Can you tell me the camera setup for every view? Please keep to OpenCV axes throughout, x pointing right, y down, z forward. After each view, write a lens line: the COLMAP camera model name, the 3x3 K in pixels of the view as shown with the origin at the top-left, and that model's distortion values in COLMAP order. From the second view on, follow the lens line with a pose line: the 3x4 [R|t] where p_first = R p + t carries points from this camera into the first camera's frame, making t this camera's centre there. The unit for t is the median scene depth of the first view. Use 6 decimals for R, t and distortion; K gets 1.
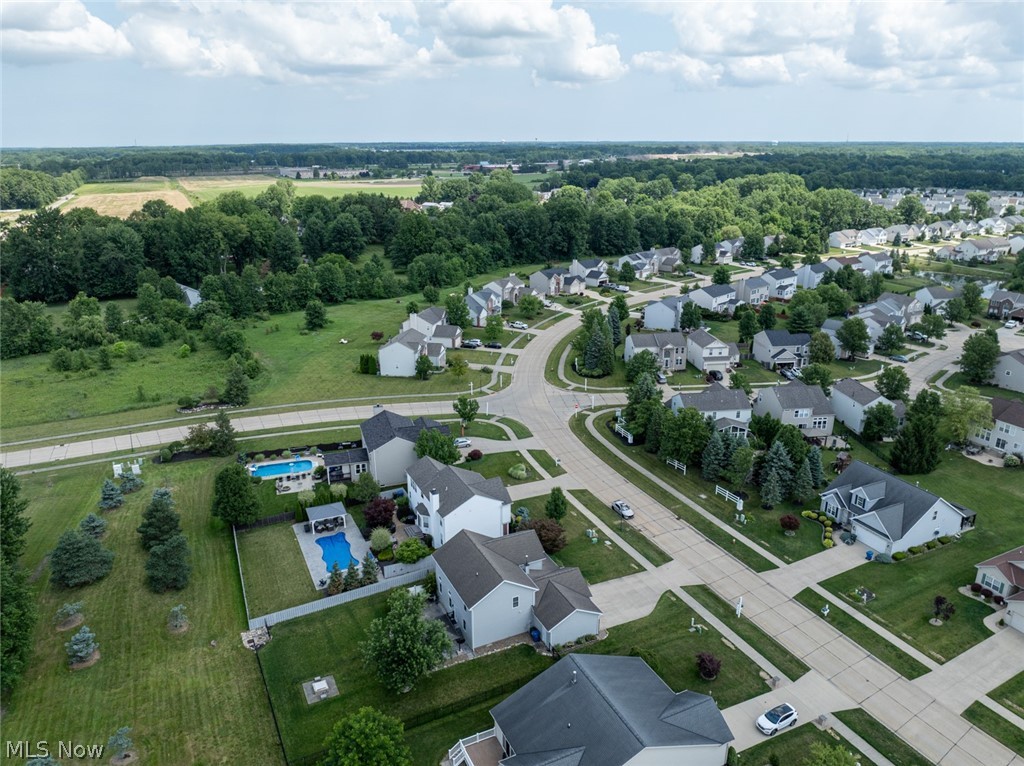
lens RADIAL K [[721.7, 0, 515.5], [0, 721.7, 377.2], [0, 0, 1]] dist [-0.034655, -0.006353]
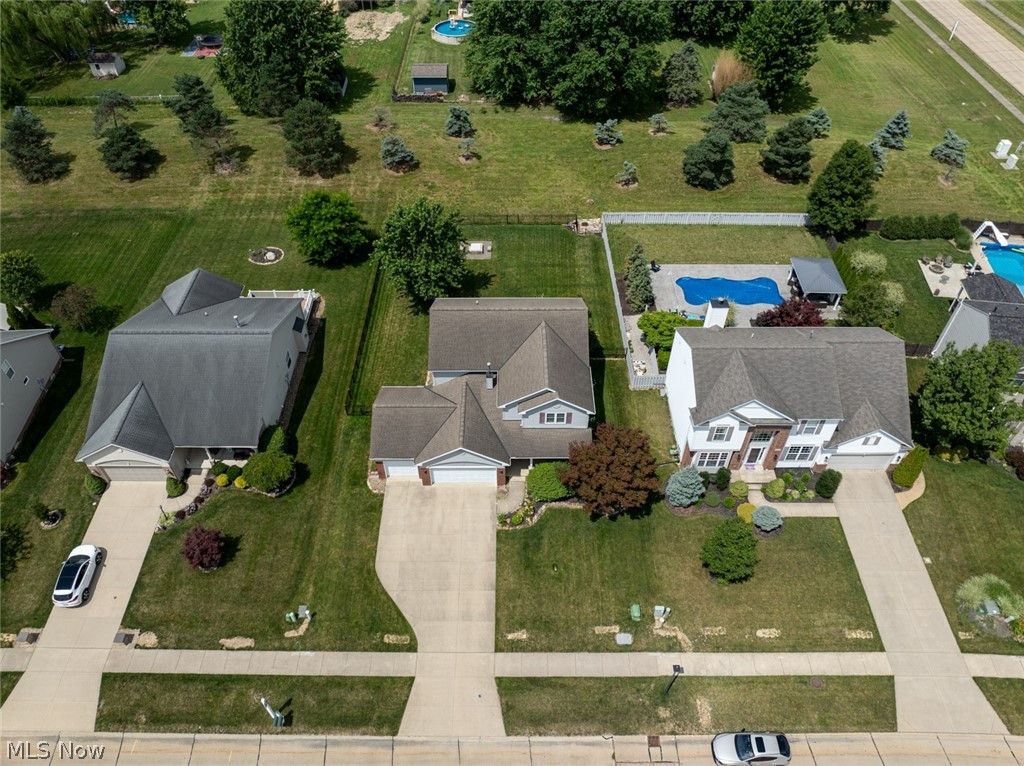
lens RADIAL K [[721.5, 0, 517.7], [0, 721.5, 381.1], [0, 0, 1]] dist [-0.057957, 0.033035]
pose [[-0.428449, 0.648478, -0.629212, 0.328414], [-0.287723, 0.562202, 0.775335, -0.185923], [0.856532, 0.513230, -0.054293, 0.867641]]
